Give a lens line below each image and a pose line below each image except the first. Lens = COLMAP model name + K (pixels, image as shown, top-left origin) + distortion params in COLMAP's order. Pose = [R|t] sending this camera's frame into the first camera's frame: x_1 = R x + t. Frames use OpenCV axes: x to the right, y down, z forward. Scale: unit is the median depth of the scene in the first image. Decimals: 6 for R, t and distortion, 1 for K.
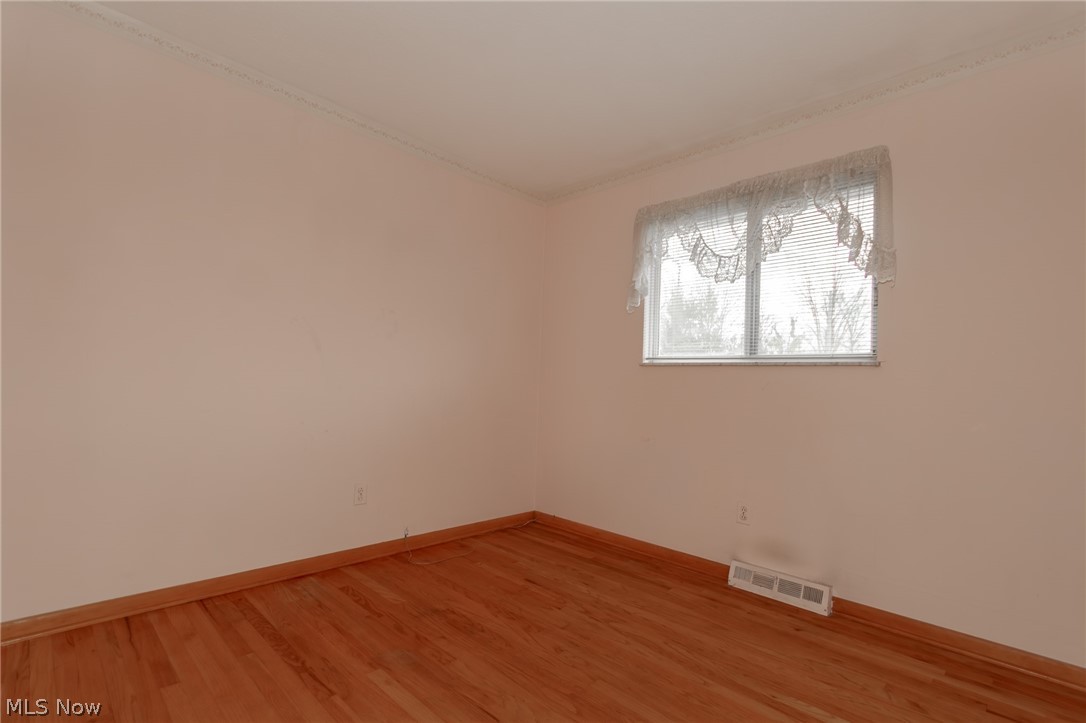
lens RADIAL K [[518.8, 0, 543.0], [0, 518.8, 361.5], [0, 0, 1]] dist [-0.000268, -0.000998]
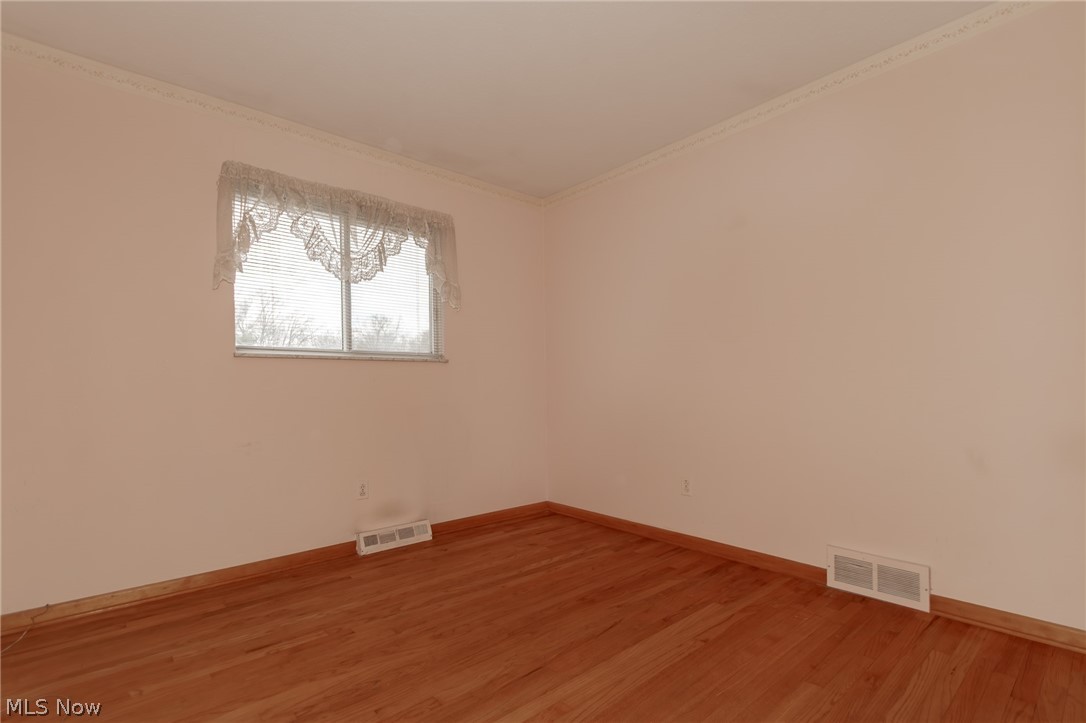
lens RADIAL K [[534.3, 0, 538.4], [0, 534.3, 374.8], [0, 0, 1]] dist [-0.000576, -0.000929]
pose [[0.031493, -0.020820, 0.999287, -0.801769], [-0.037439, 0.999057, 0.021995, 0.000439], [-0.998803, -0.038105, 0.030684, 0.617569]]
